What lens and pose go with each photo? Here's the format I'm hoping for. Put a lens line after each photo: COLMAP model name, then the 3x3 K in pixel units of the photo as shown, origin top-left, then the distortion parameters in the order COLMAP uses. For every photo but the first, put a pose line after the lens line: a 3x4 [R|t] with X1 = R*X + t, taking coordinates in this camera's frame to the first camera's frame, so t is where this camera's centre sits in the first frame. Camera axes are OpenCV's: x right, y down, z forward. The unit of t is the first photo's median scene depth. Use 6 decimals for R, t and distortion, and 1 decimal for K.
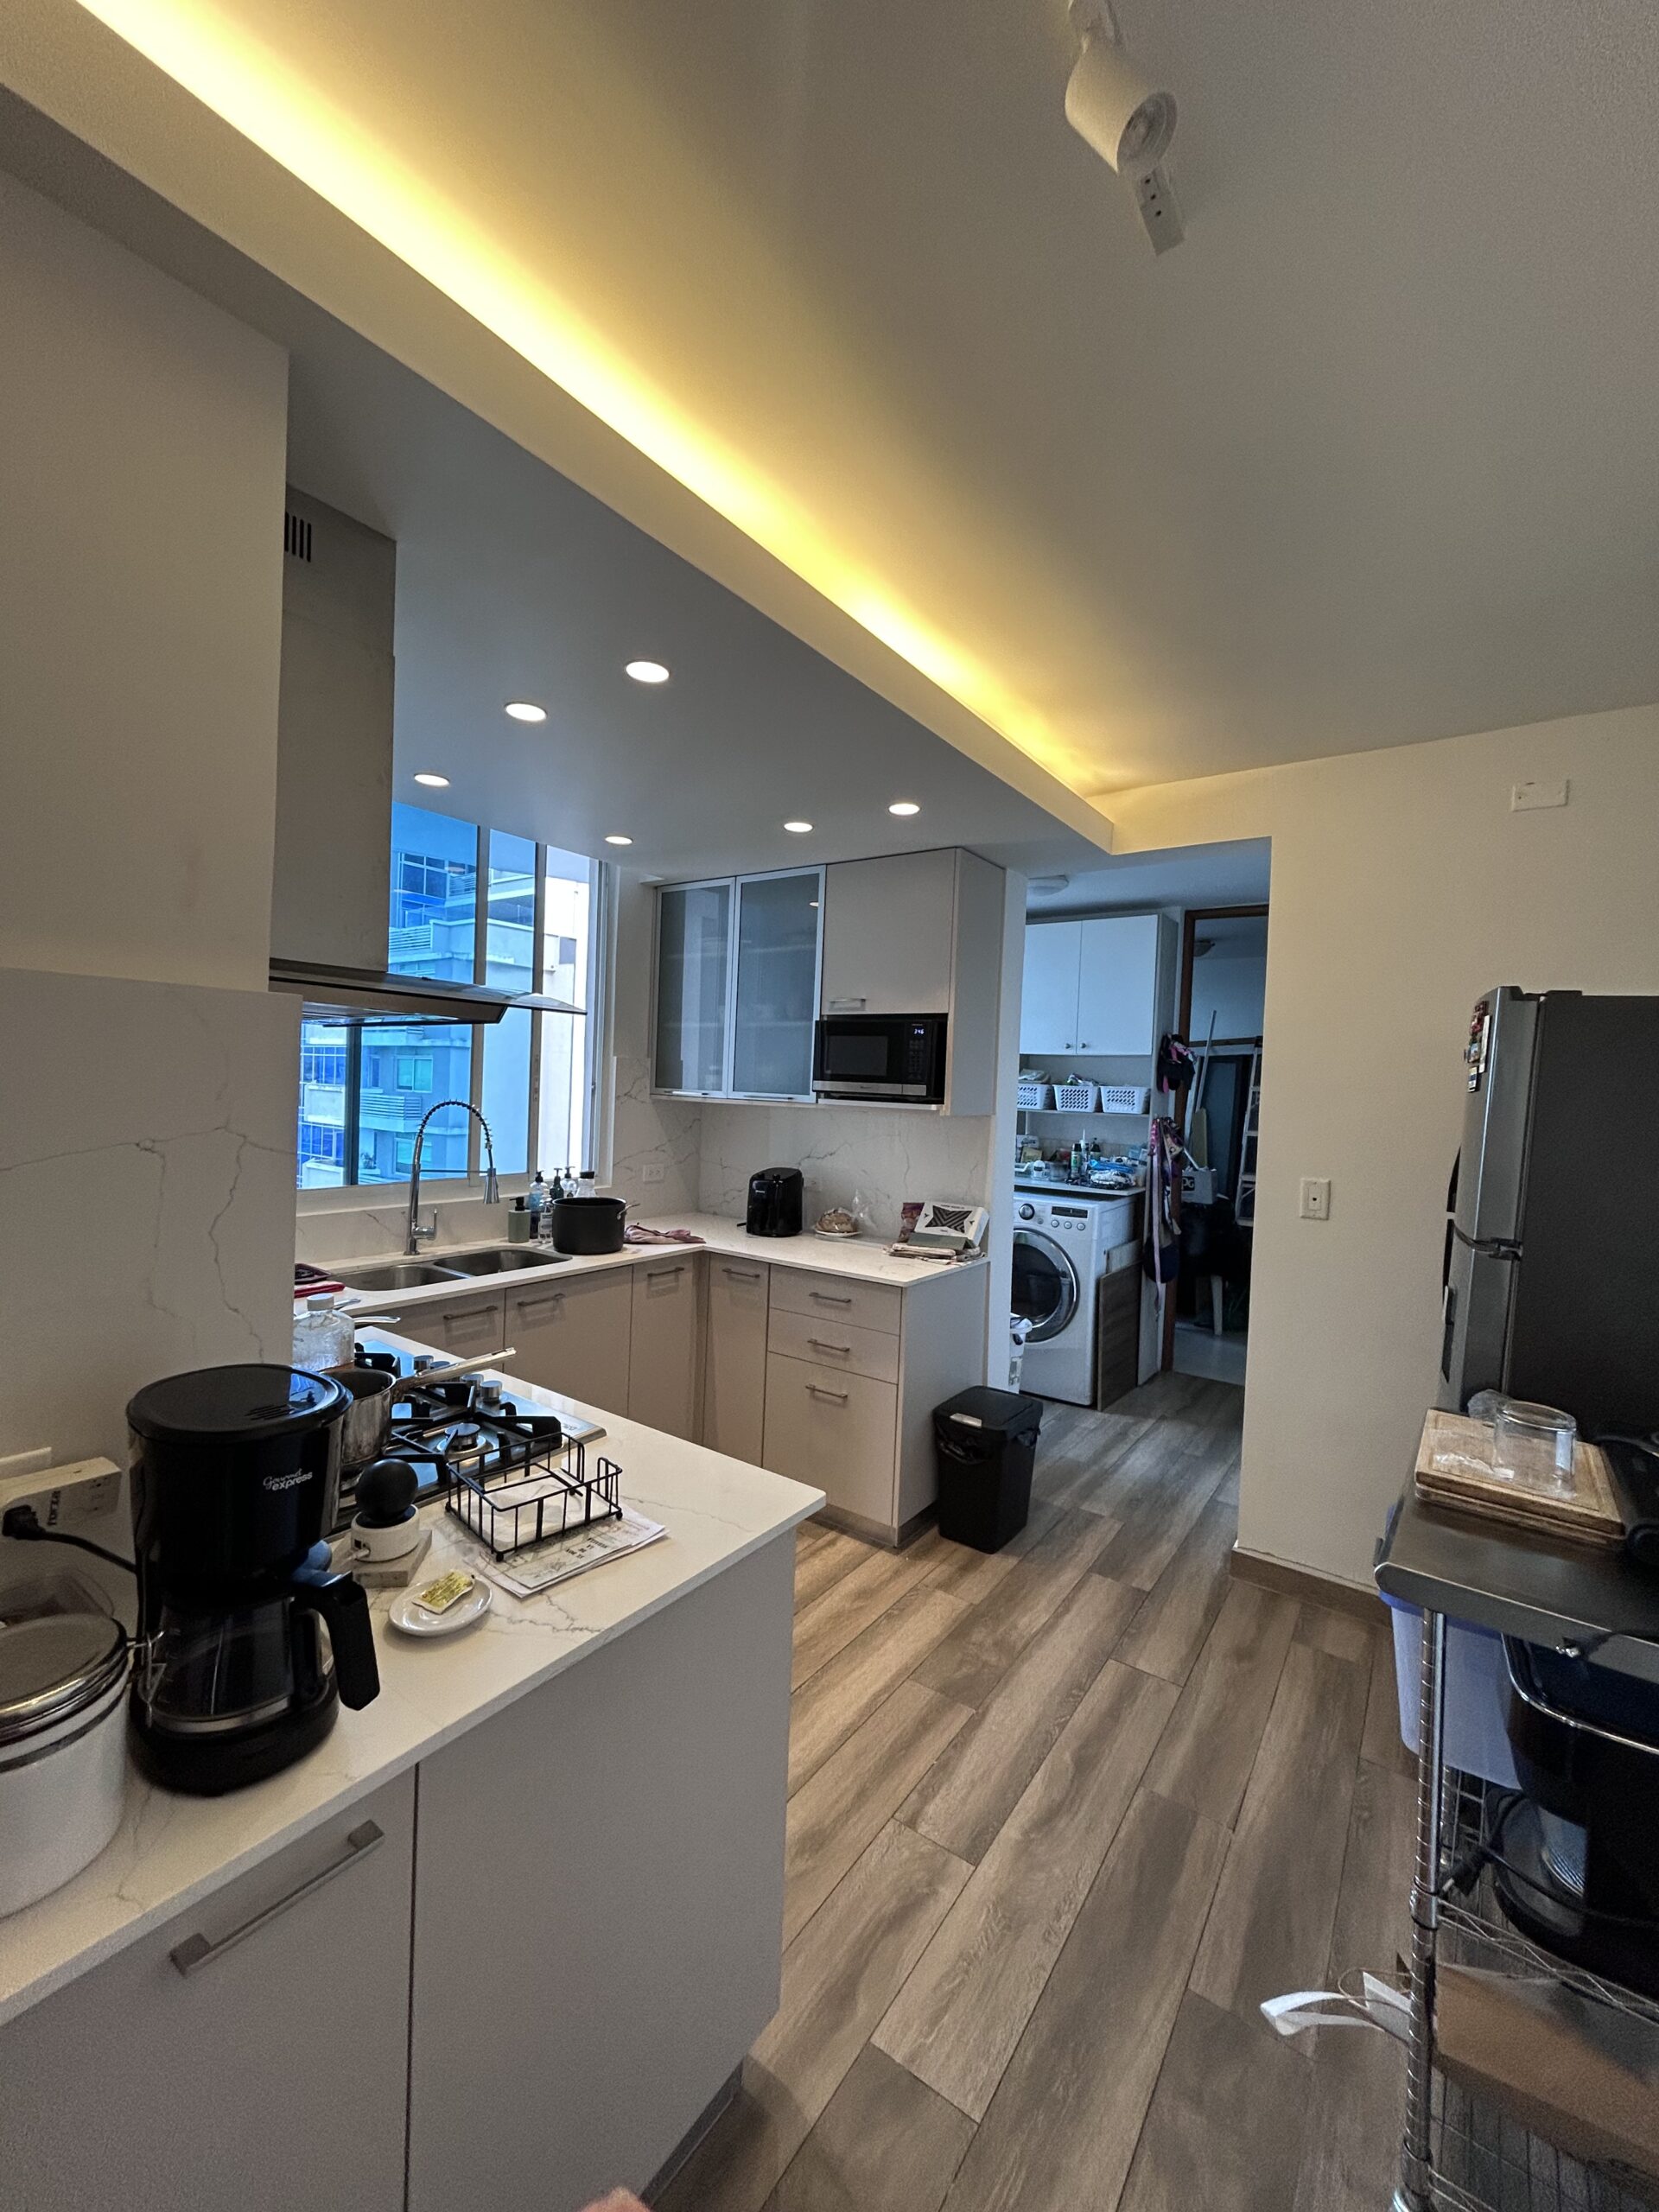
lens RADIAL K [[892.2, 0, 830.3], [0, 892.2, 1100.4], [0, 0, 1]] dist [0.000334, 0.000240]
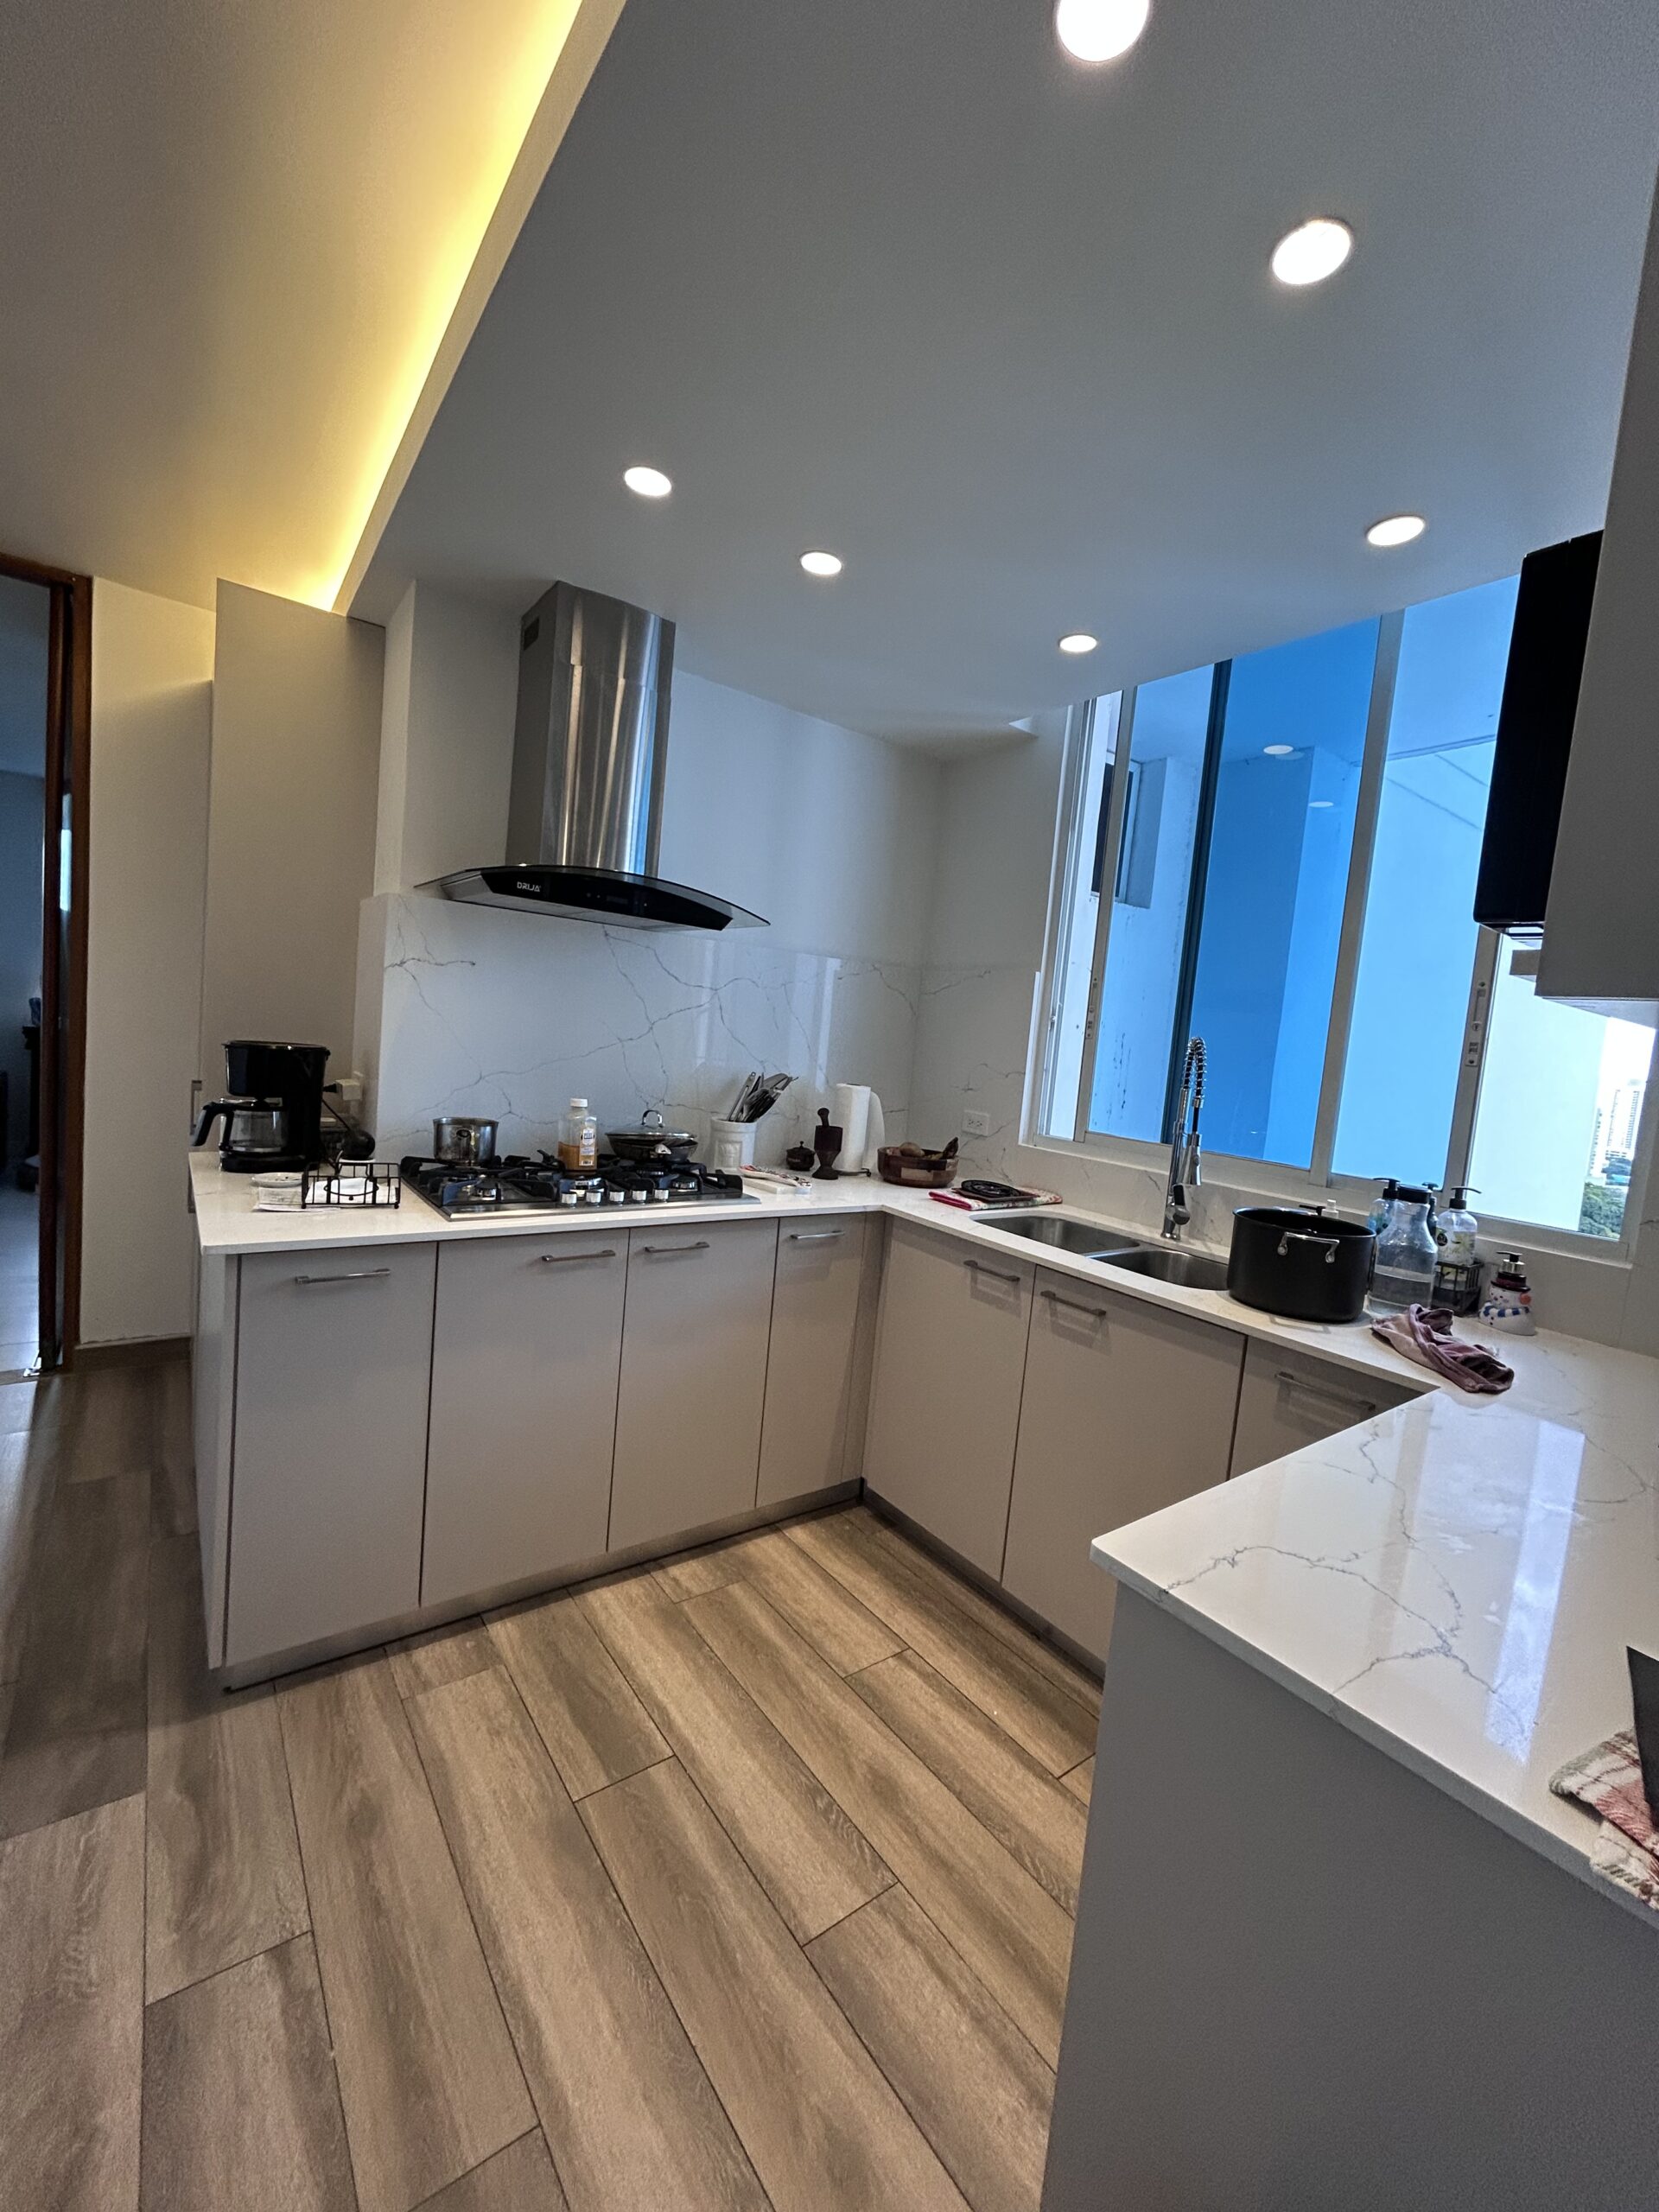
lens RADIAL K [[892.2, 0, 830.3], [0, 892.2, 1100.4], [0, 0, 1]] dist [0.000334, 0.000240]
pose [[-0.304644, 0.015985, -0.952332, 0.342332], [-0.112486, 0.992258, 0.052638, 0.041960], [0.945801, 0.123160, -0.300487, 0.861297]]
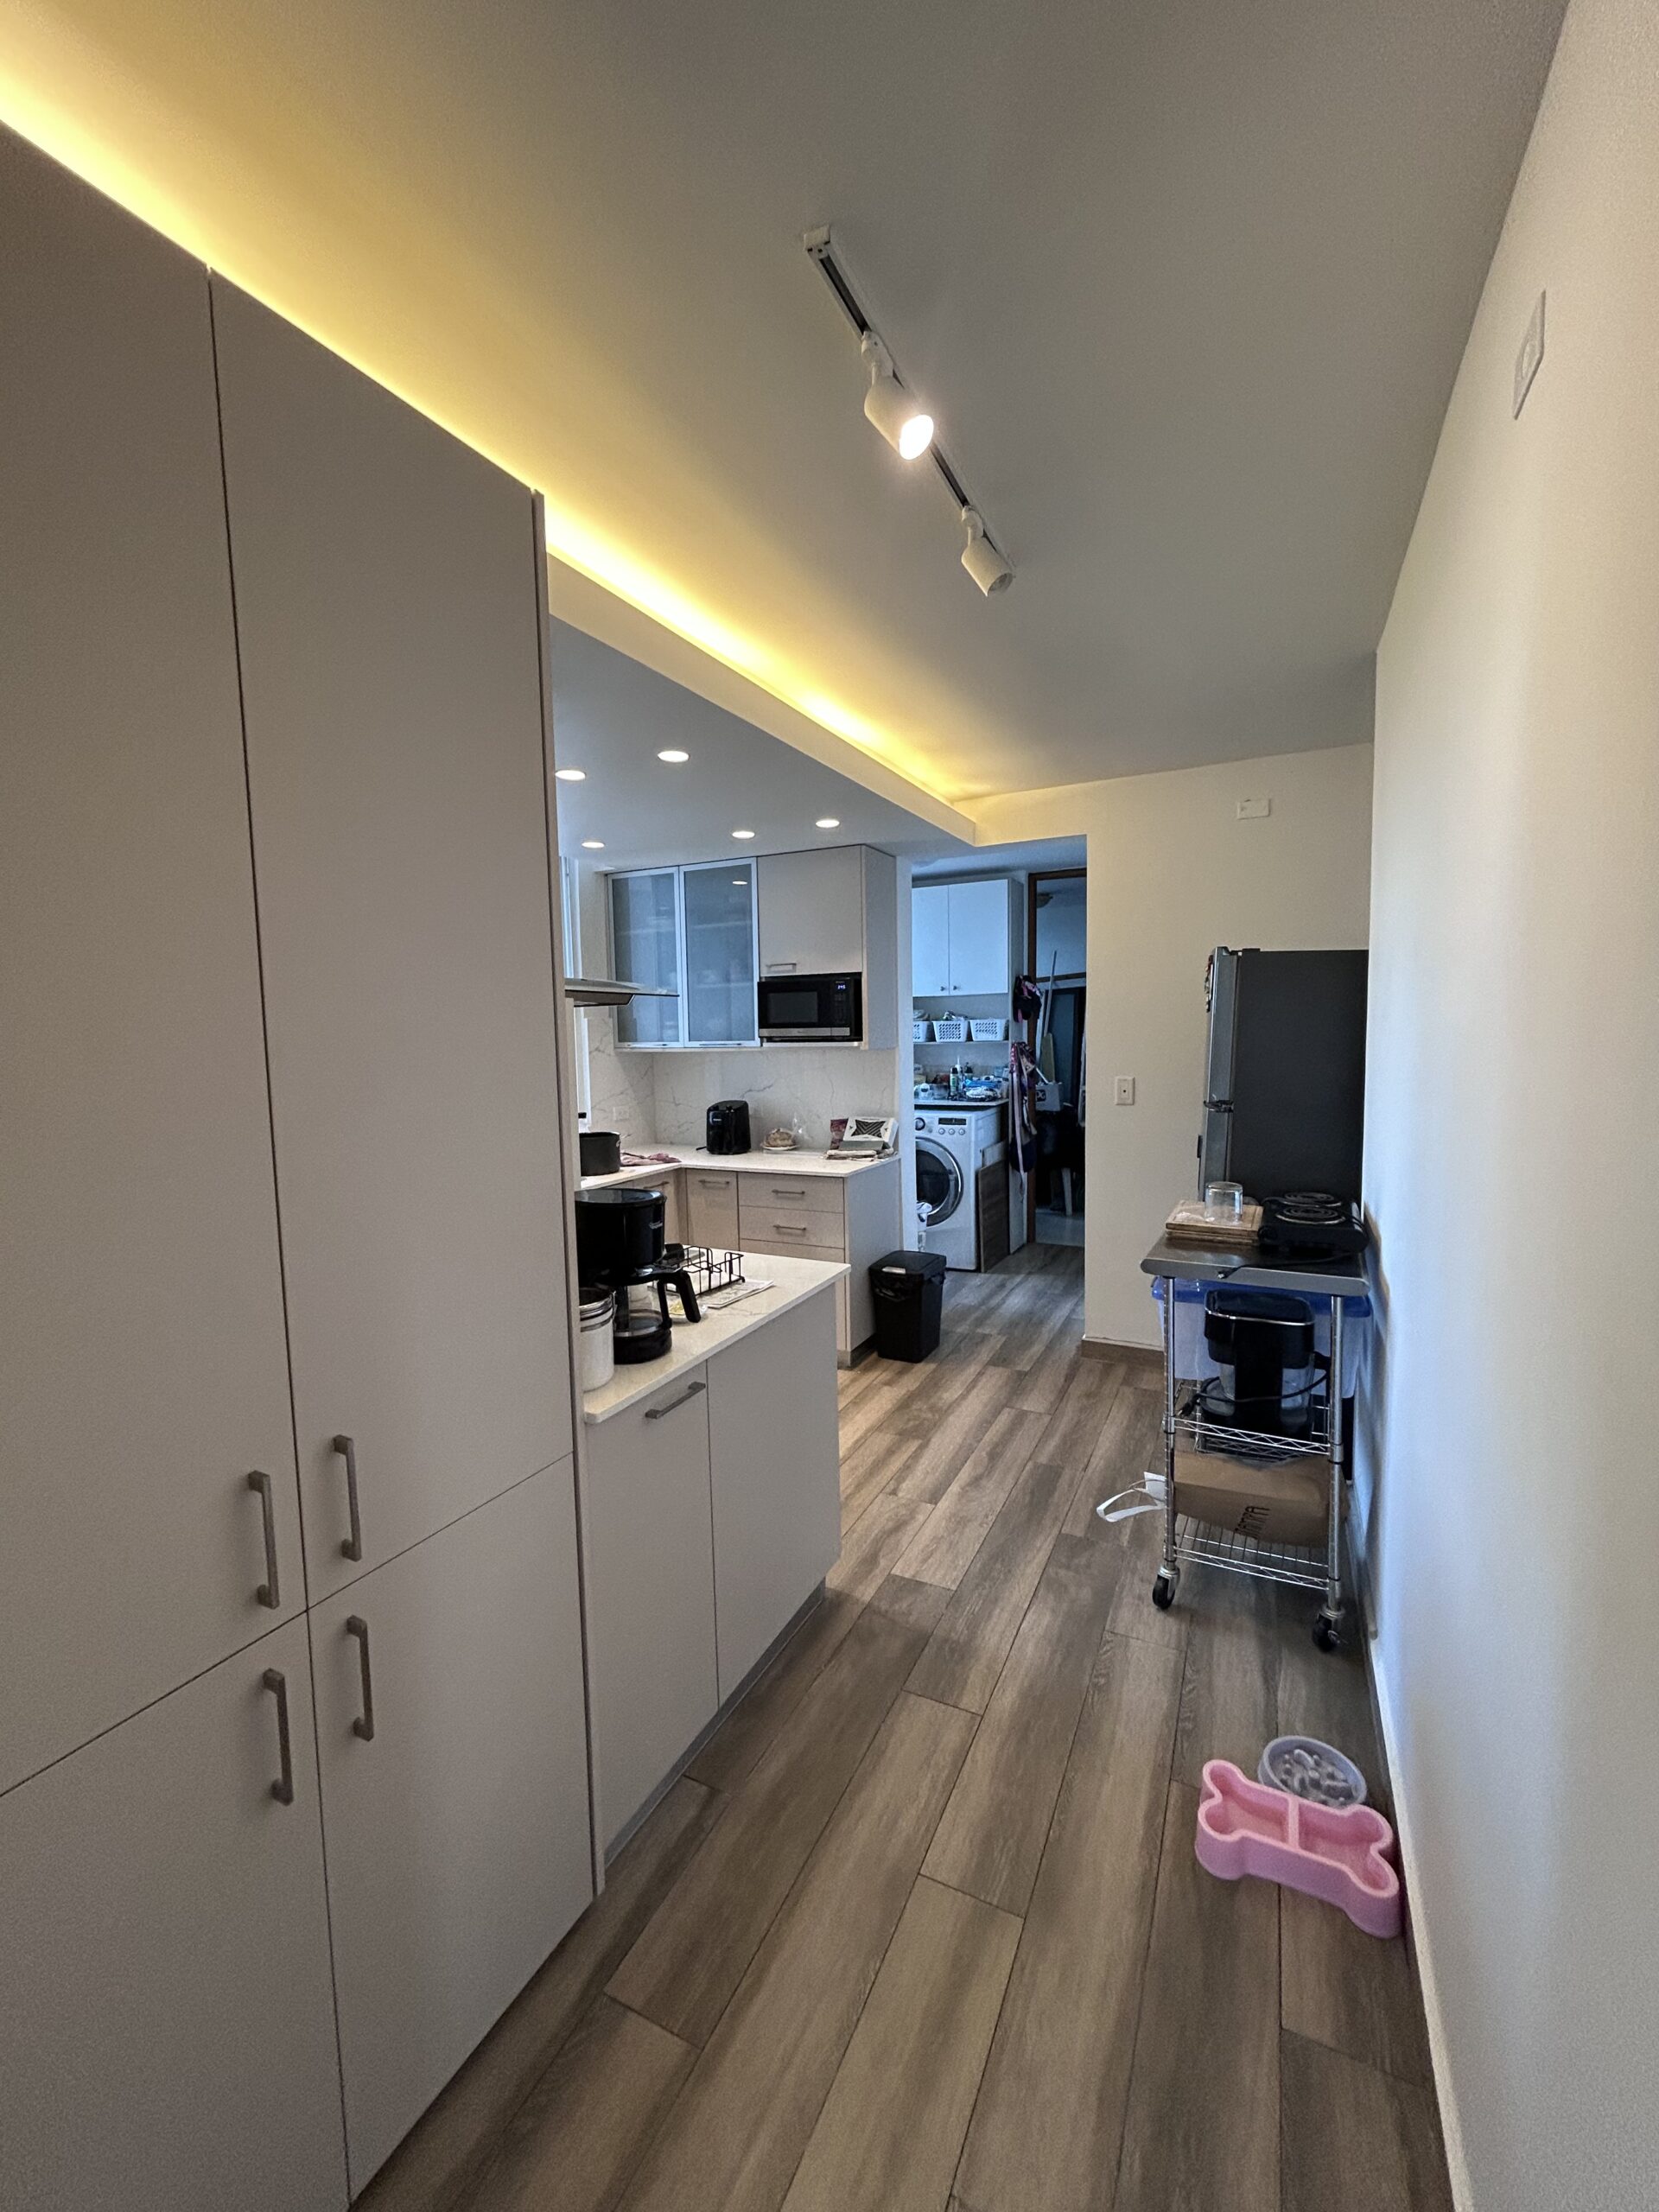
lens RADIAL K [[892.2, 0, 830.0], [0, 892.2, 1100.1], [0, 0, 1]] dist [0.010355, 0.000036]
pose [[0.986368, -0.070308, 0.148779, -0.117070], [0.060859, 0.995886, 0.067141, -0.000368], [-0.152887, -0.057171, 0.986589, -0.289389]]
